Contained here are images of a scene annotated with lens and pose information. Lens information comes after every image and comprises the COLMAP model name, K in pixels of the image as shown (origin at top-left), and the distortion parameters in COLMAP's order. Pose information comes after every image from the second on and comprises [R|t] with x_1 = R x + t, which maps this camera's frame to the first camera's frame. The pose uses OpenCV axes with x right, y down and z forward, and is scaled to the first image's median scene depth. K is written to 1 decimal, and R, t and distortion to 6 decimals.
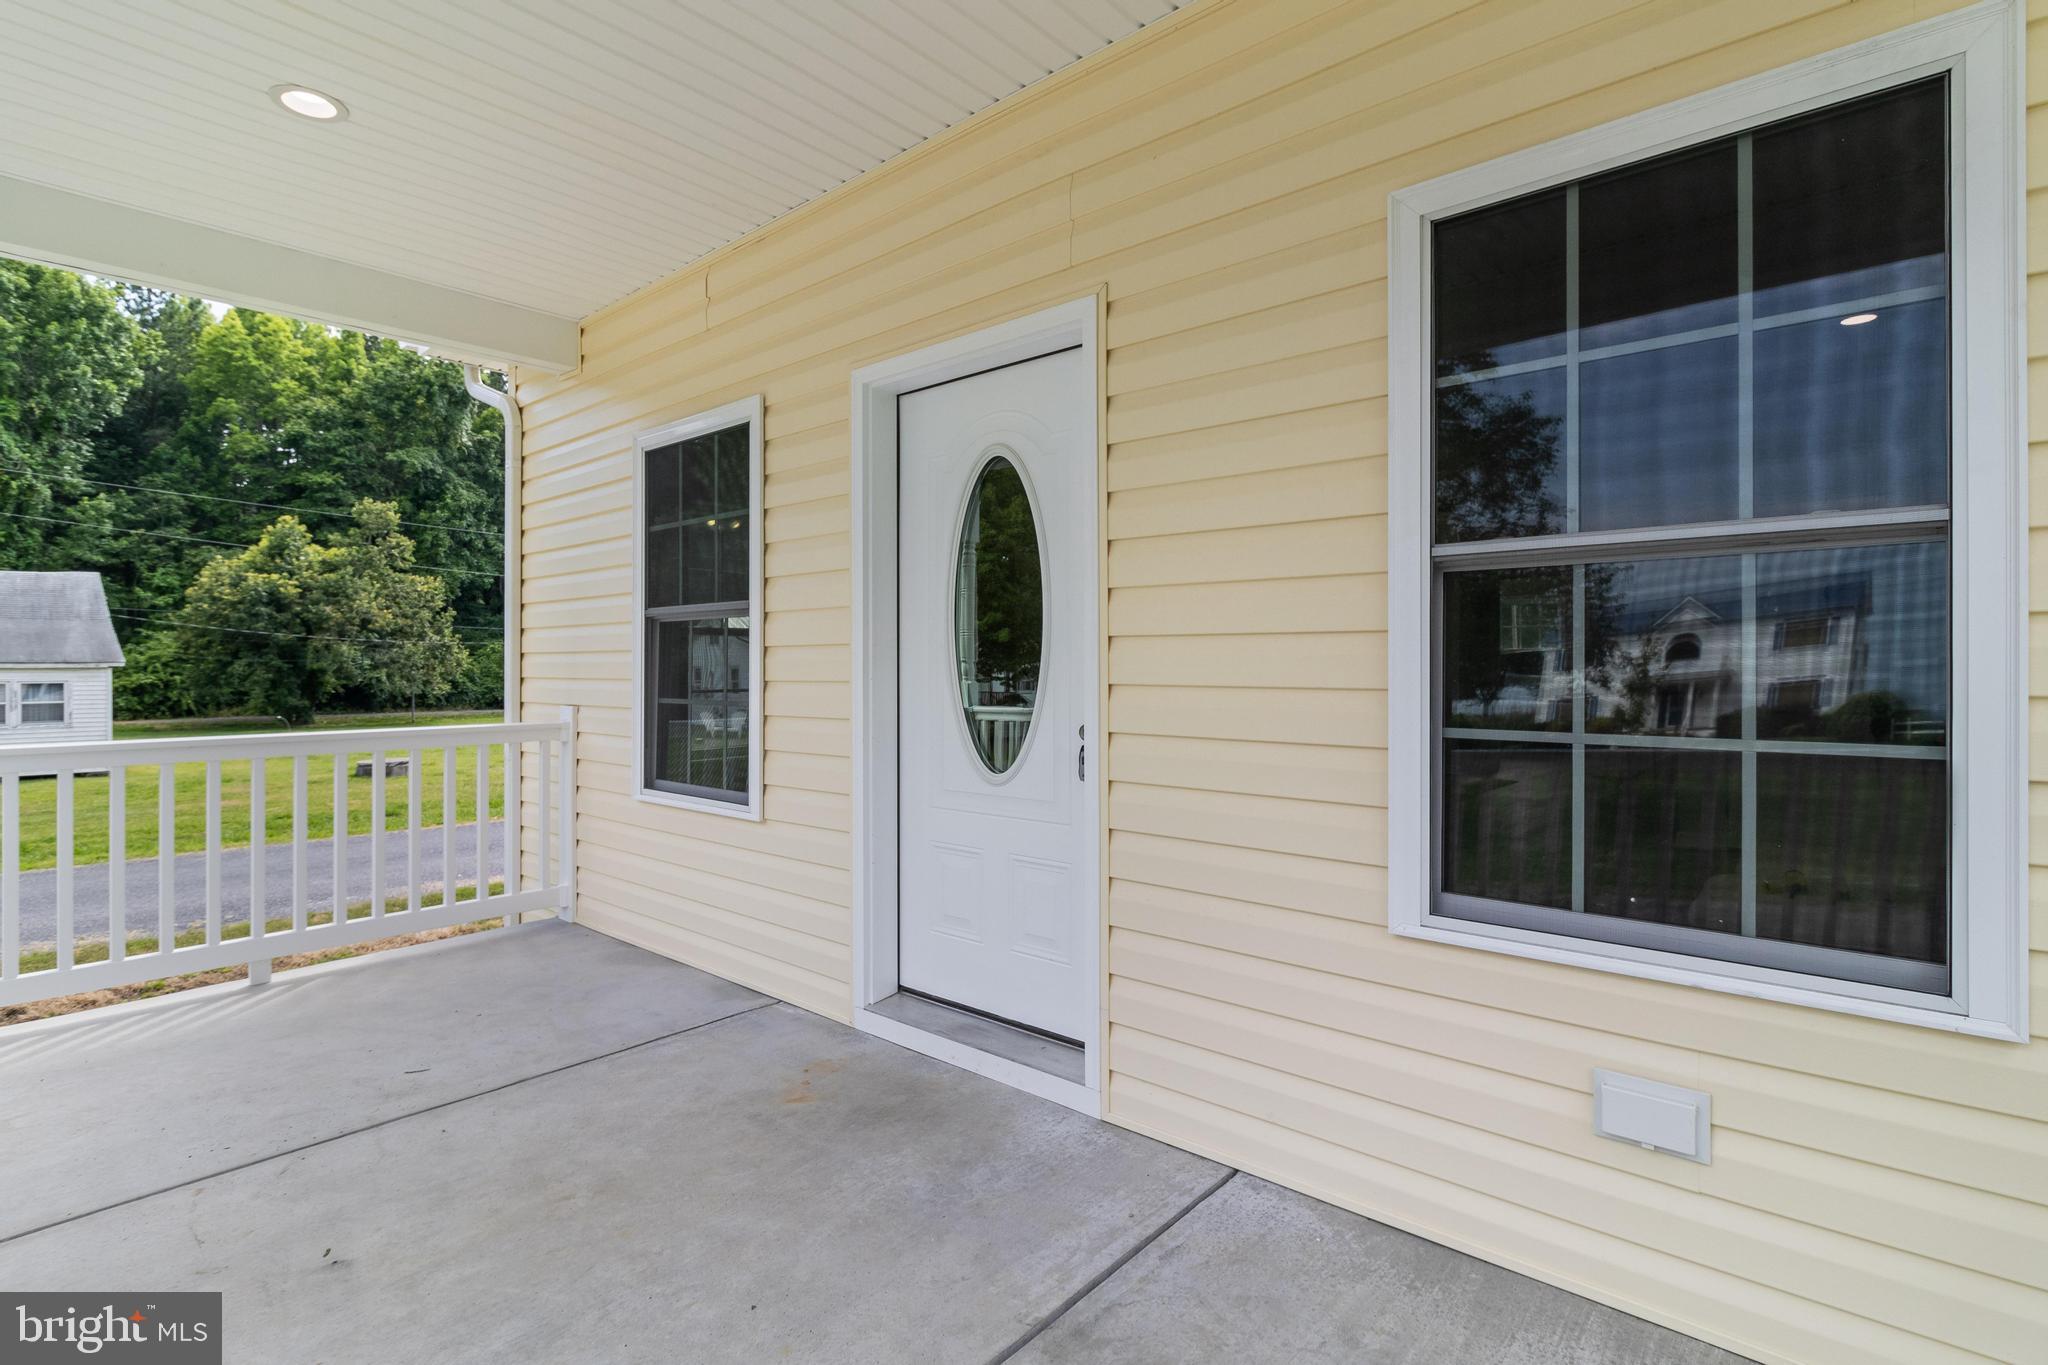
lens RADIAL K [[1030.0, 0, 1033.7], [0, 1030.0, 687.3], [0, 0, 1]] dist [0.003003, -0.000835]
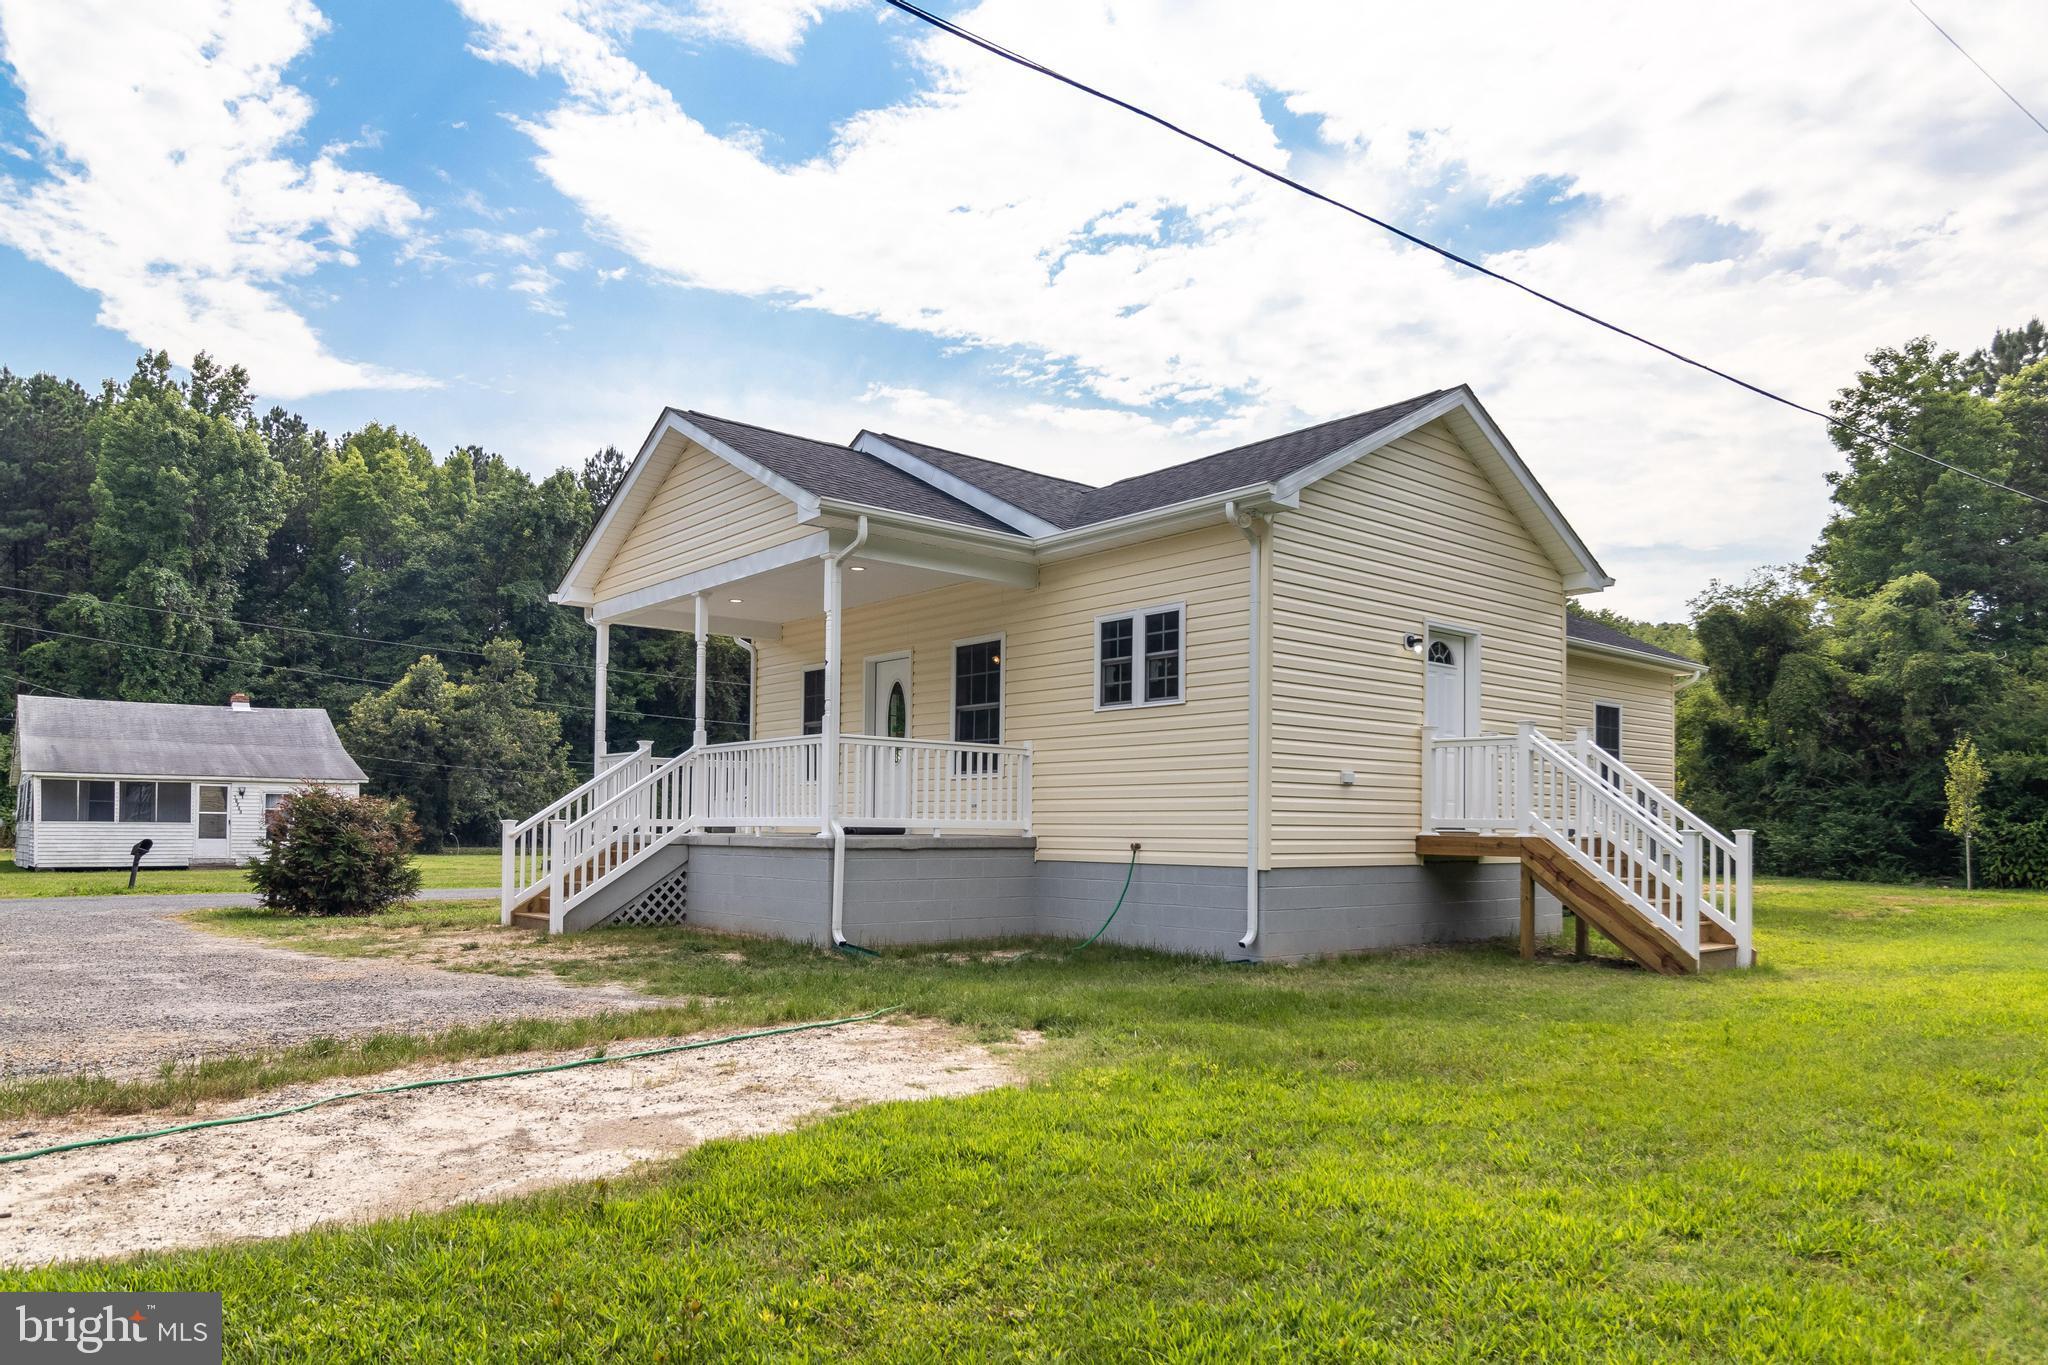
lens RADIAL K [[1280.1, 0, 1027.2], [0, 1280.1, 683.2], [0, 0, 1]] dist [-0.000946, -0.000053]
pose [[0.991351, -0.003347, -0.131195, 0.045926], [-0.013564, 0.991708, -0.127792, 0.016676], [0.130535, 0.128467, 0.983085, -0.155894]]
